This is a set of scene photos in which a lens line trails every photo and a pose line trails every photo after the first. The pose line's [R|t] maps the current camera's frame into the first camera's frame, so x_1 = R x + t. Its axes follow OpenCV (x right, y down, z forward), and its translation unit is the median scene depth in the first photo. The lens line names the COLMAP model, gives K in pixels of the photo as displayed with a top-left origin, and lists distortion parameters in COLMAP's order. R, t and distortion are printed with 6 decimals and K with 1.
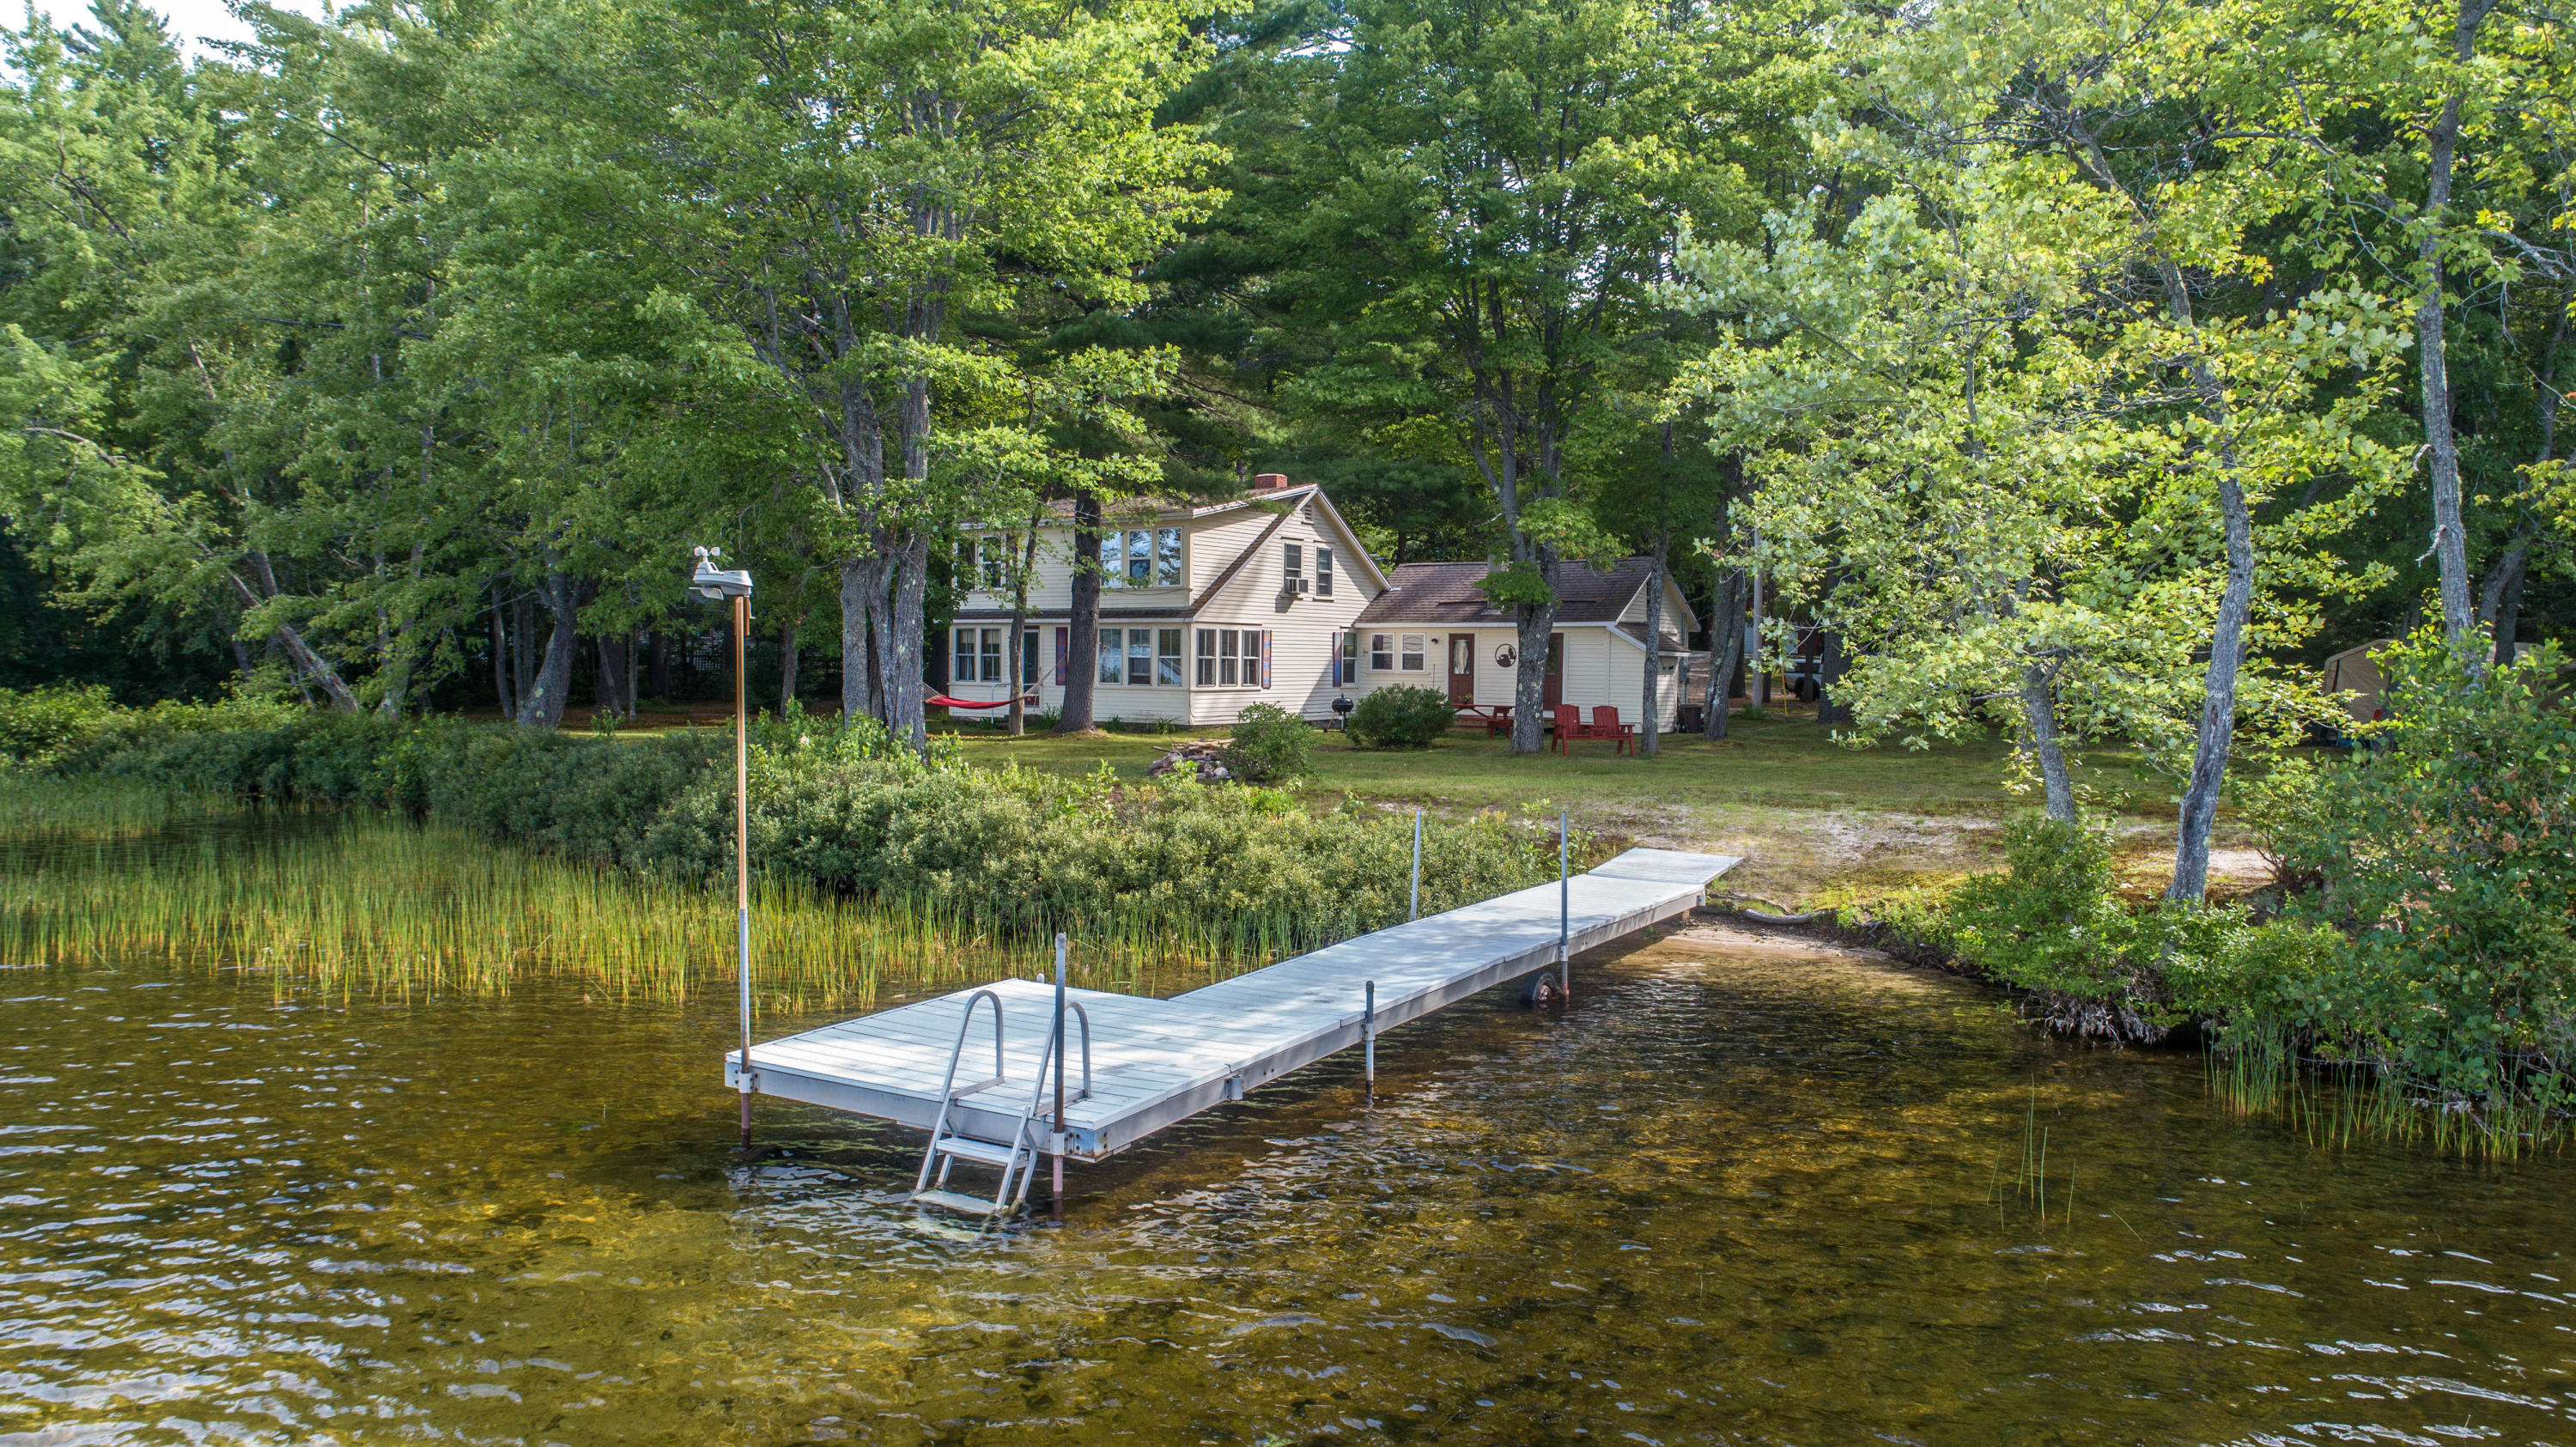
lens RADIAL K [[1764.5, 0, 1288.0], [0, 1764.5, 723.5], [0, 0, 1]] dist [-0.010647, -0.002016]
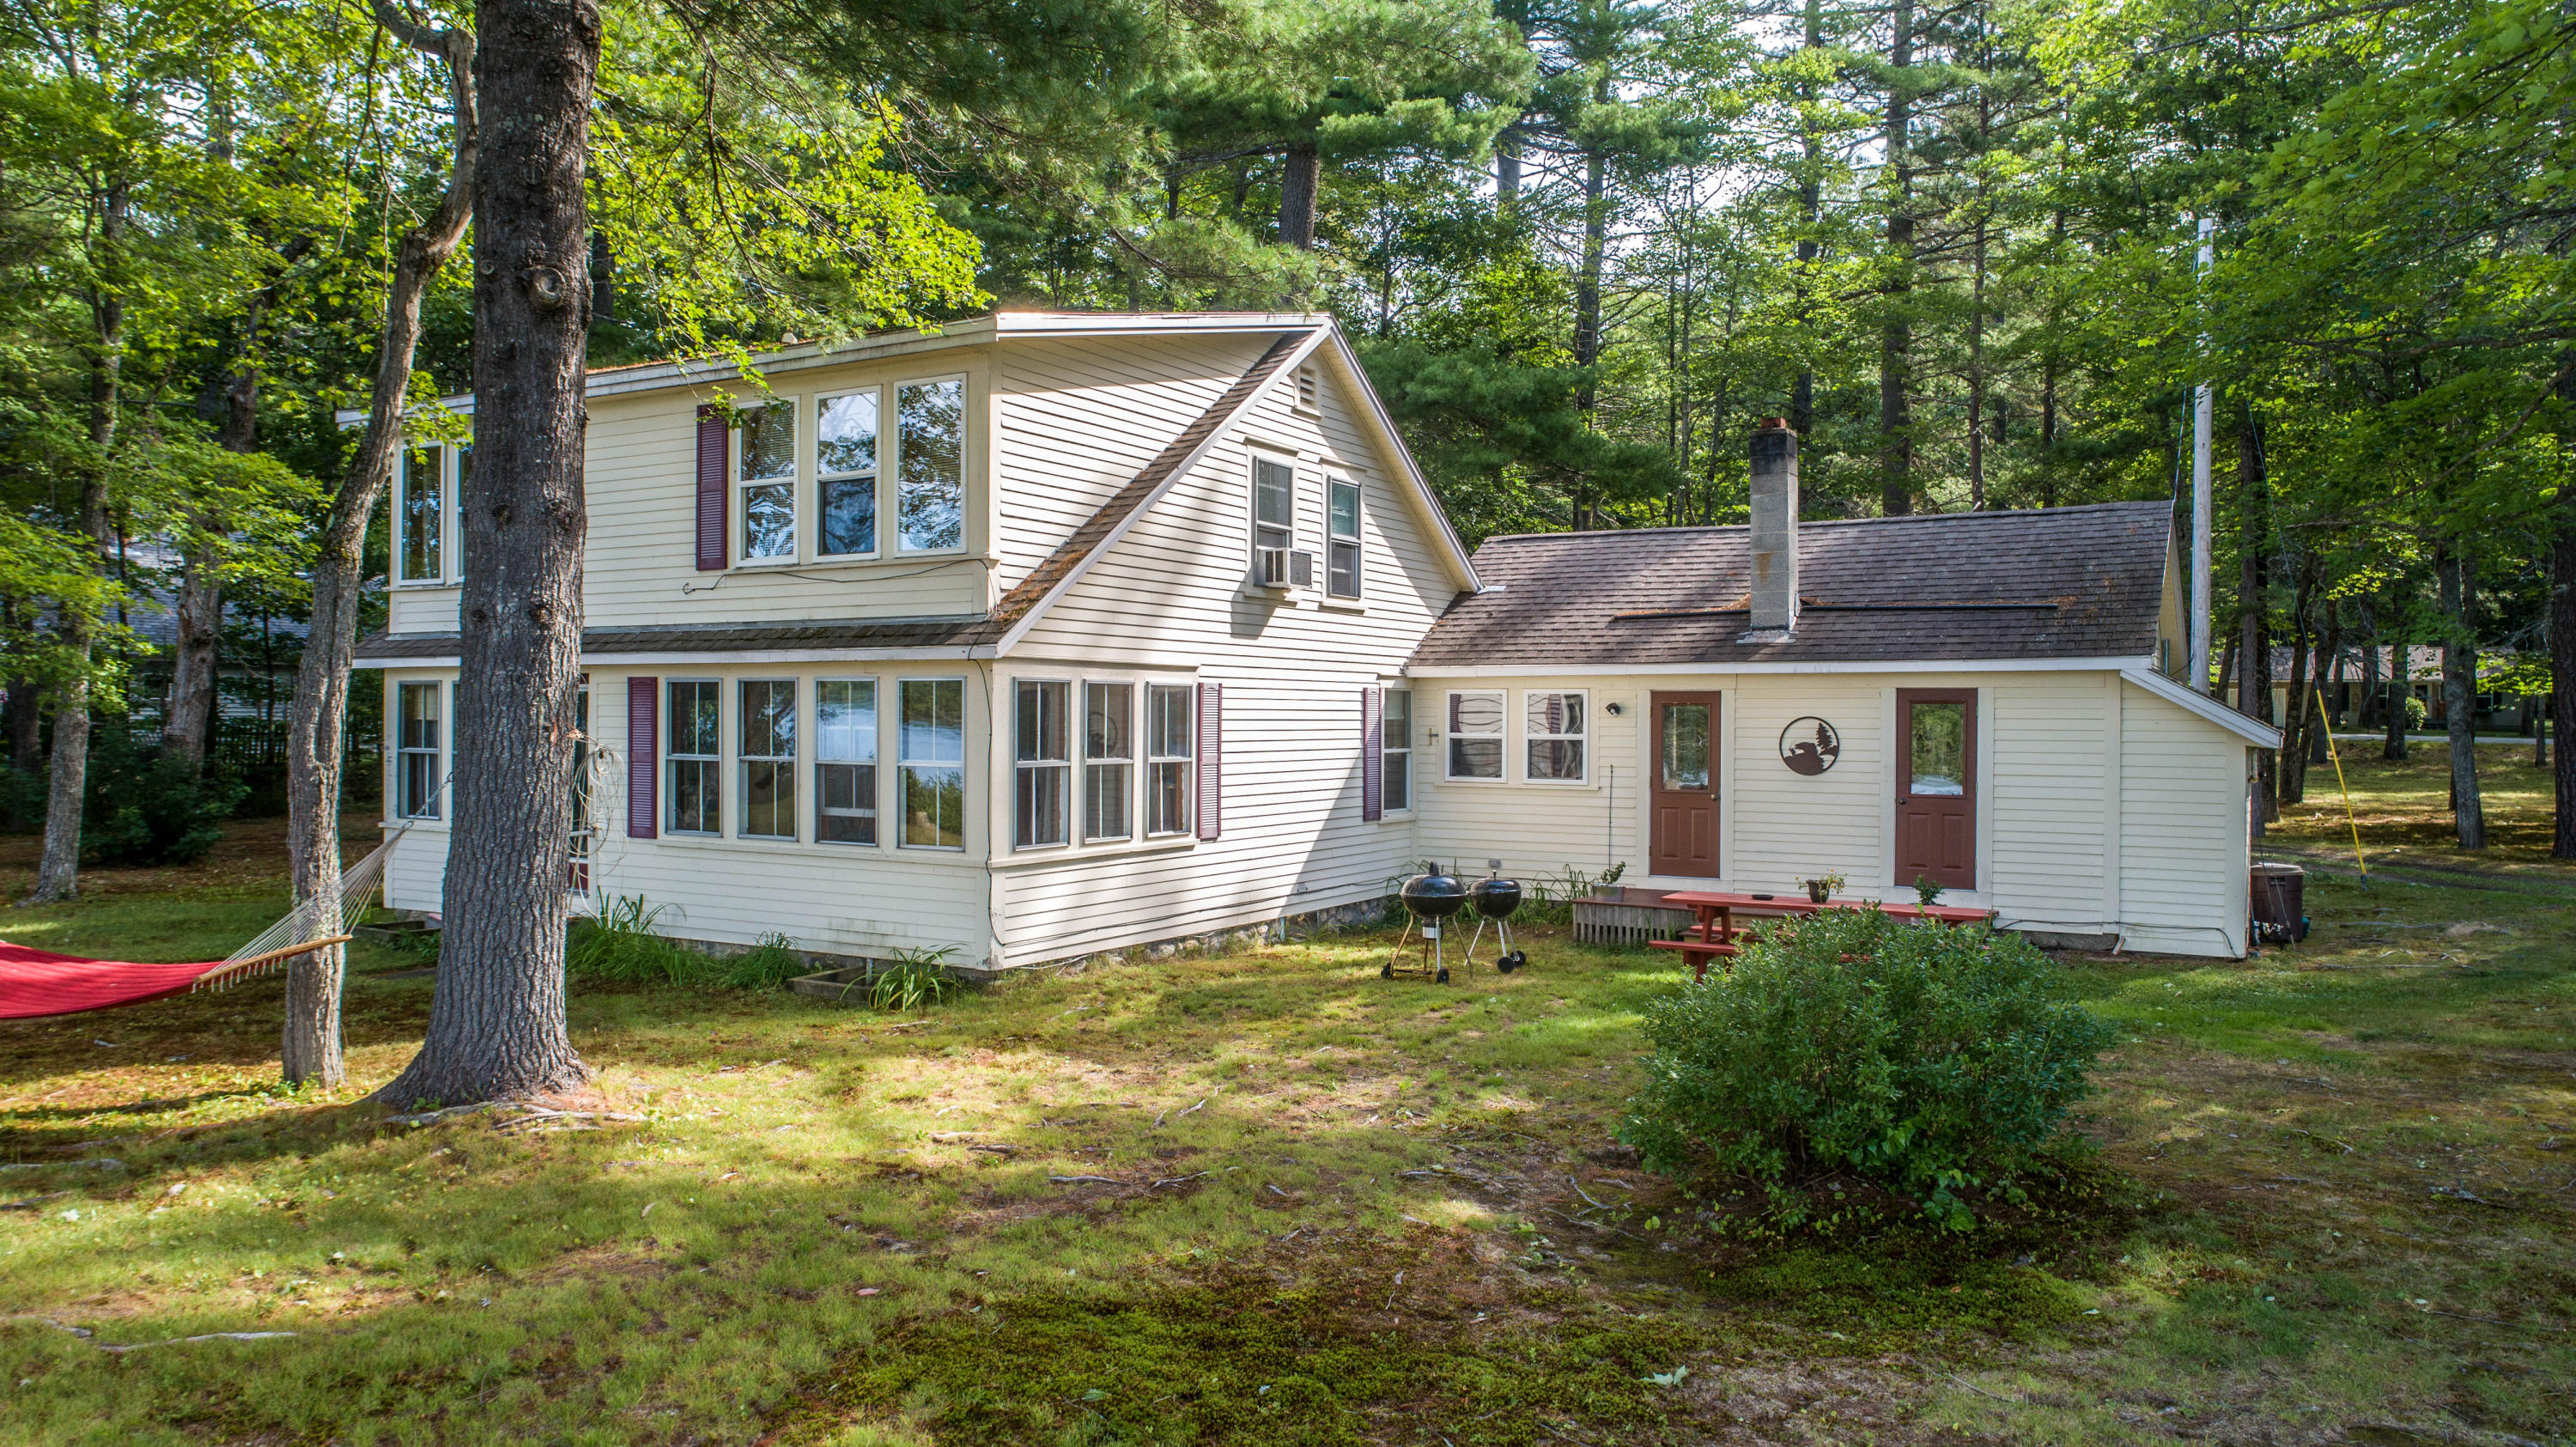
lens RADIAL K [[1764.5, 0, 1288.0], [0, 1764.5, 723.5], [0, 0, 1]] dist [-0.010647, -0.002016]
pose [[0.997293, -0.004540, 0.073390, -0.022375], [0.006814, 0.999504, -0.030757, -0.032434], [-0.073213, 0.031174, 0.996829, 0.618068]]
